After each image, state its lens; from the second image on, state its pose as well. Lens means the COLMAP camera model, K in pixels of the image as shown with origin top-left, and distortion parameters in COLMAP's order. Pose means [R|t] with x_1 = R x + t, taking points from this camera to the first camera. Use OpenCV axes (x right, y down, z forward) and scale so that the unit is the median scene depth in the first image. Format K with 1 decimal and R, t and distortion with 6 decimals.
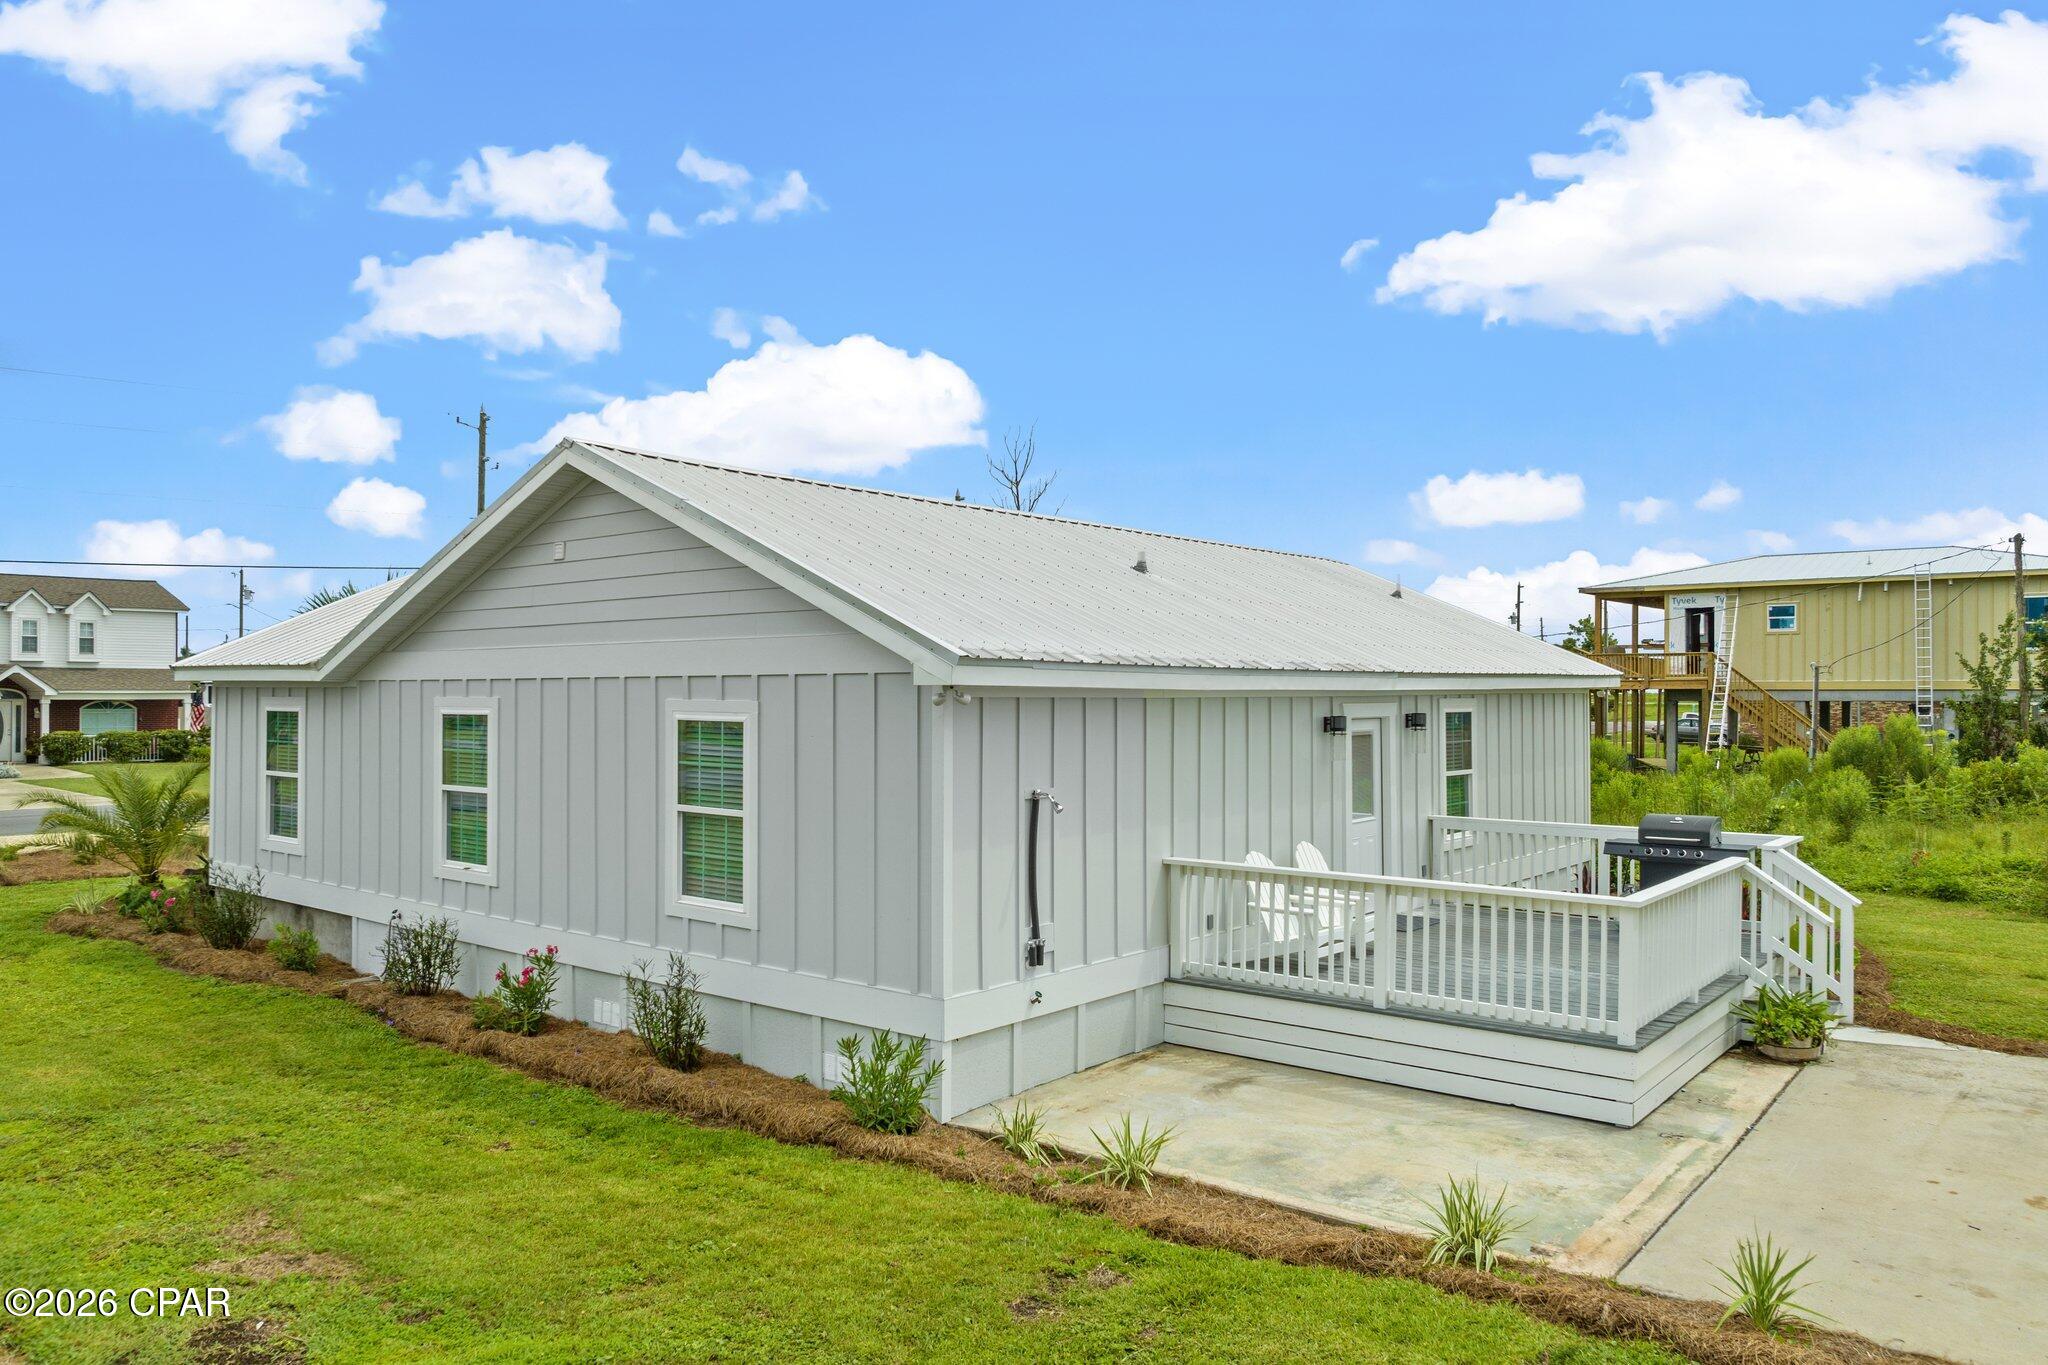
lens RADIAL K [[1399.6, 0, 1024.0], [0, 1399.6, 682.5], [0, 0, 1]] dist [-0.061624, 0.026763]
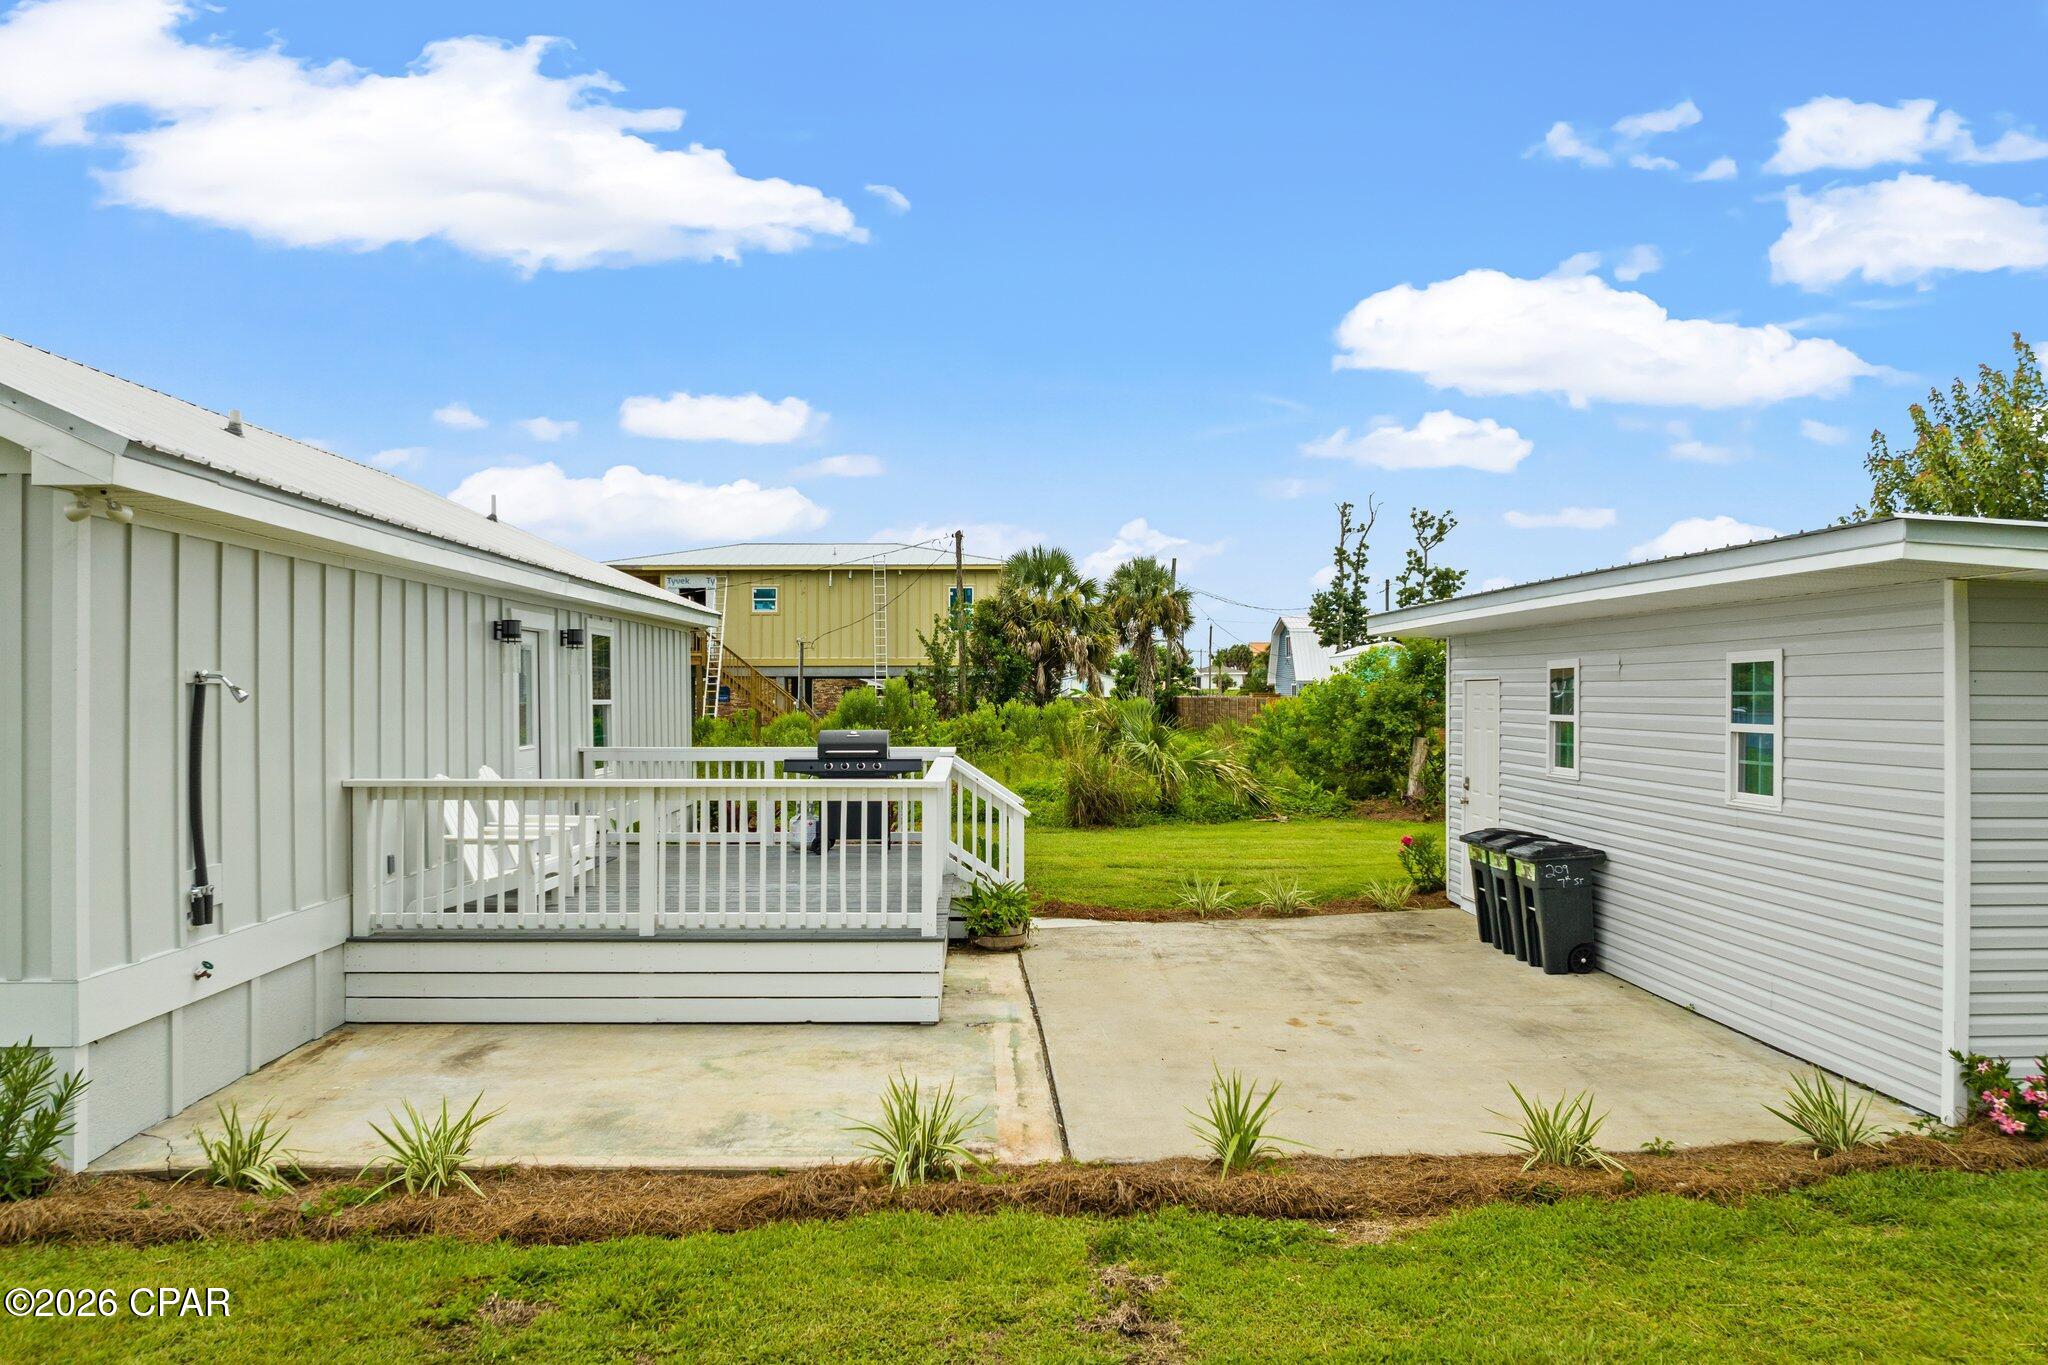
lens RADIAL K [[1423.9, 0, 1024.0], [0, 1423.9, 682.5], [0, 0, 1]] dist [-0.034896, -0.000764]
pose [[0.768520, -0.005759, 0.639800, -0.134320], [-0.002169, 0.999930, 0.011605, 0.080304], [-0.639822, -0.010306, 0.768454, 0.222361]]
